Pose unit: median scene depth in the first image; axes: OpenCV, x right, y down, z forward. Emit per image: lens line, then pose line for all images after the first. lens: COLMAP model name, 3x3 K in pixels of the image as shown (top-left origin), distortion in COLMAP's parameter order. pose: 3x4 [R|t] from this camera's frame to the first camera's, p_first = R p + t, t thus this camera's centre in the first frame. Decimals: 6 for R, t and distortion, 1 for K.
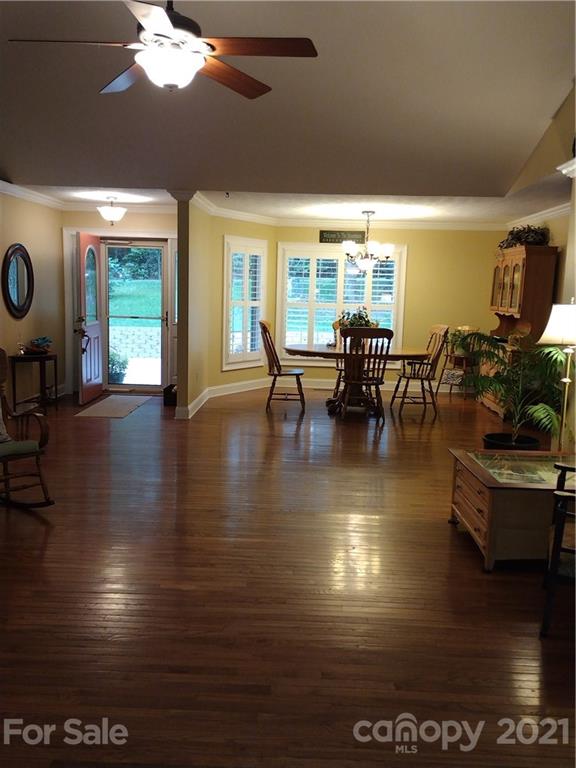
lens RADIAL K [[715.5, 0, 291.7], [0, 715.5, 375.2], [0, 0, 1]] dist [0.077346, -0.012558]
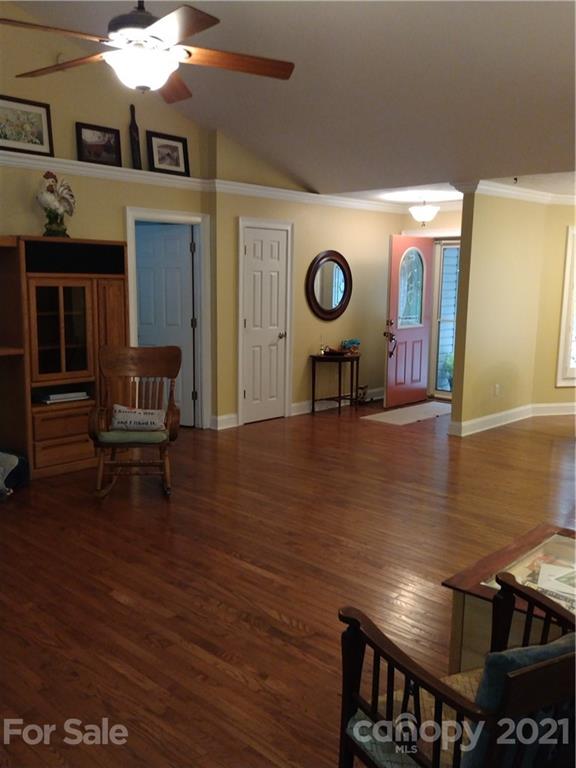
lens RADIAL K [[715.5, 0, 291.7], [0, 715.5, 375.2], [0, 0, 1]] dist [0.077346, -0.012558]
pose [[0.733496, 0.076575, -0.675367, 0.273413], [-0.076180, 0.996635, 0.030265, -0.023958], [0.675411, 0.029251, 0.736861, 0.173049]]
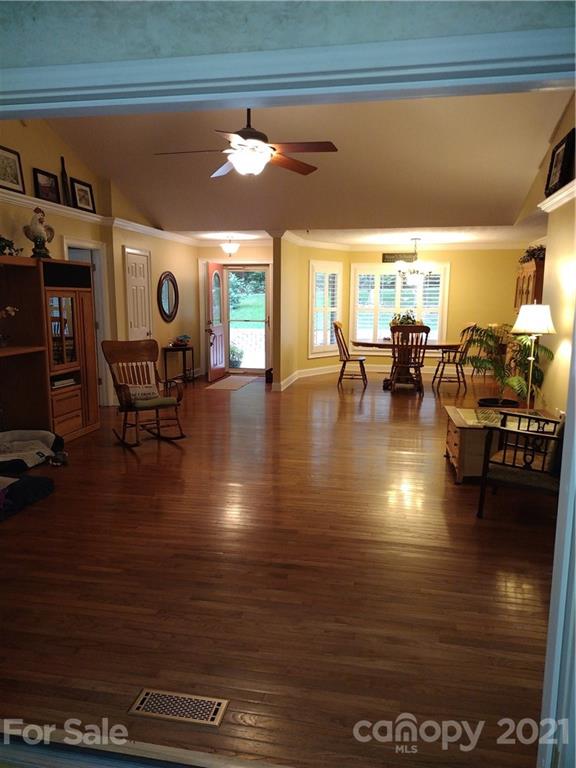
lens RADIAL K [[577.0, 0, 288.0], [0, 577.0, 384.0], [0, 0, 1]] dist [0.055135, -0.055938]
pose [[0.985506, 0.004277, -0.169587, 0.057398], [0.000194, 0.999653, 0.026339, 0.014629], [0.169641, -0.025991, 0.985163, -0.112728]]
